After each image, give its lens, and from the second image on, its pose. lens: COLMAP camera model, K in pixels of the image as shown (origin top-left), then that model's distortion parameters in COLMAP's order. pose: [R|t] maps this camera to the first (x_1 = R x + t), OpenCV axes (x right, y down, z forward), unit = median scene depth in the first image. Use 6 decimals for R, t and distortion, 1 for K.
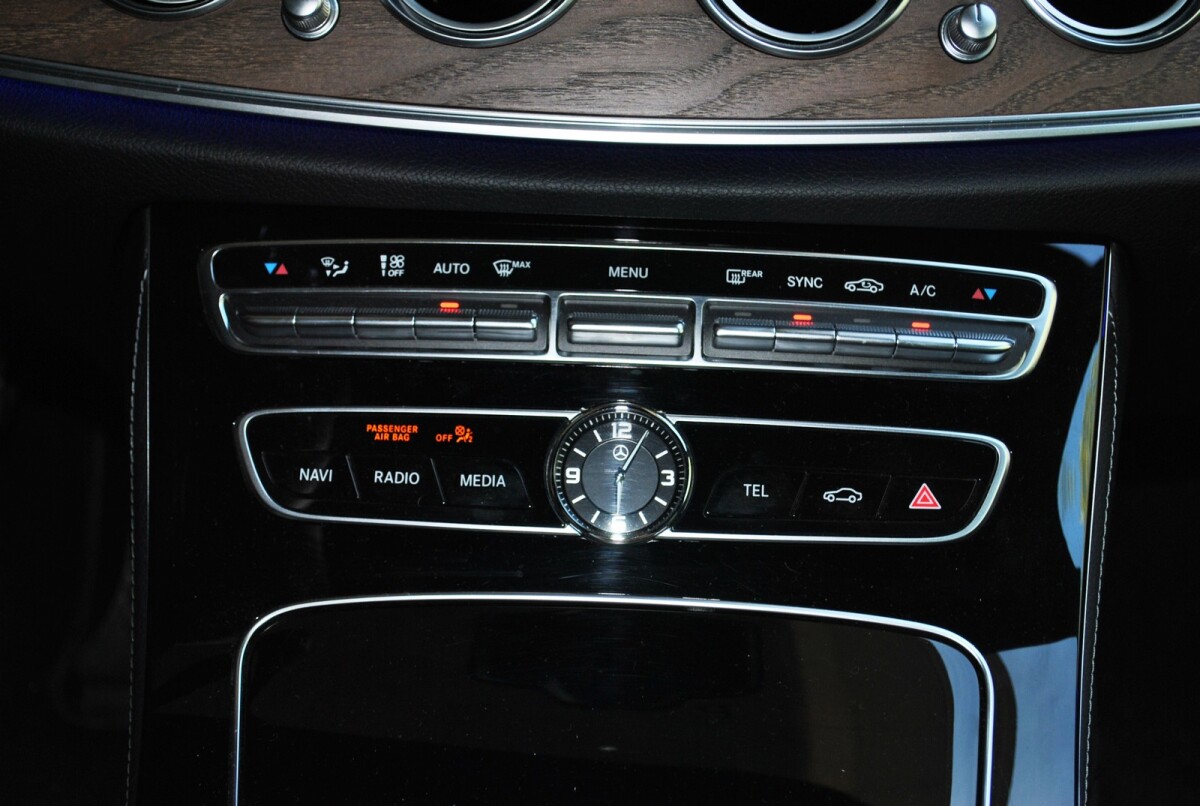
lens RADIAL K [[1998.0, 0, 590.4], [0, 1998.0, 407.1], [0, 0, 1]] dist [0.004379, 0.000000]
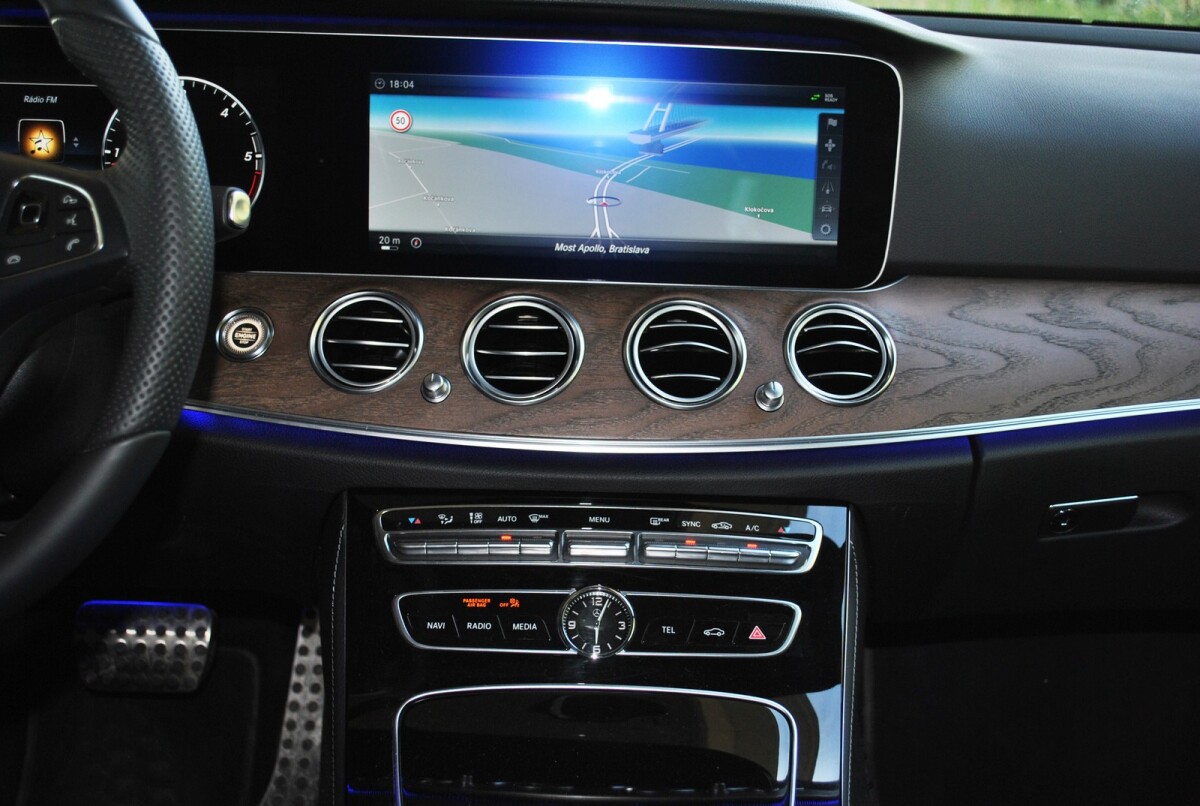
lens RADIAL K [[1452.5, 0, 595.7], [0, 1452.5, 404.3], [0, 0, 1]] dist [-0.046891, 0.000000]
pose [[0.999342, -0.006965, 0.035609, -0.033659], [0.015459, 0.969607, -0.244178, 0.167319], [-0.032825, 0.244567, 0.969077, -0.383048]]
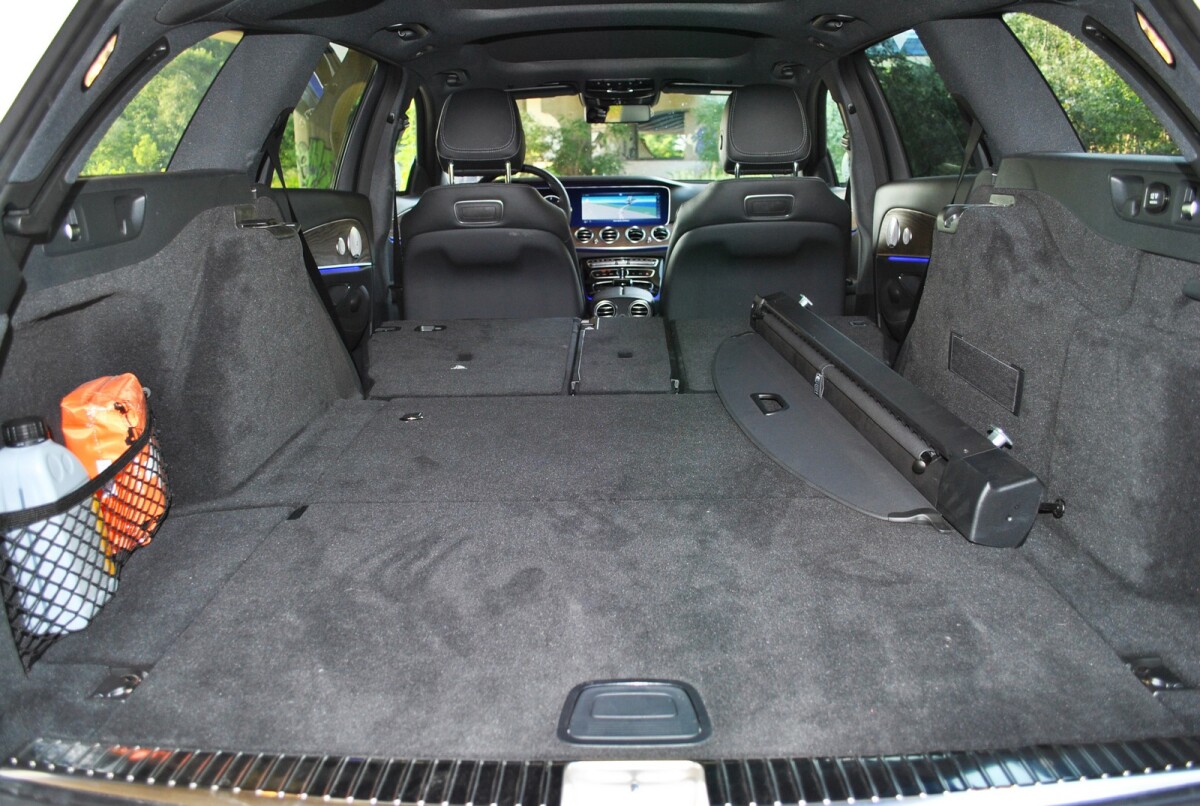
lens RADIAL K [[940.4, 0, 599.9], [0, 940.4, 396.2], [0, 0, 1]] dist [-0.086338, 0.006571]
pose [[0.998826, -0.048402, -0.002065, -0.148903], [0.045485, 0.951588, -0.303993, 2.505330], [0.016679, 0.303542, 0.952672, -4.283427]]
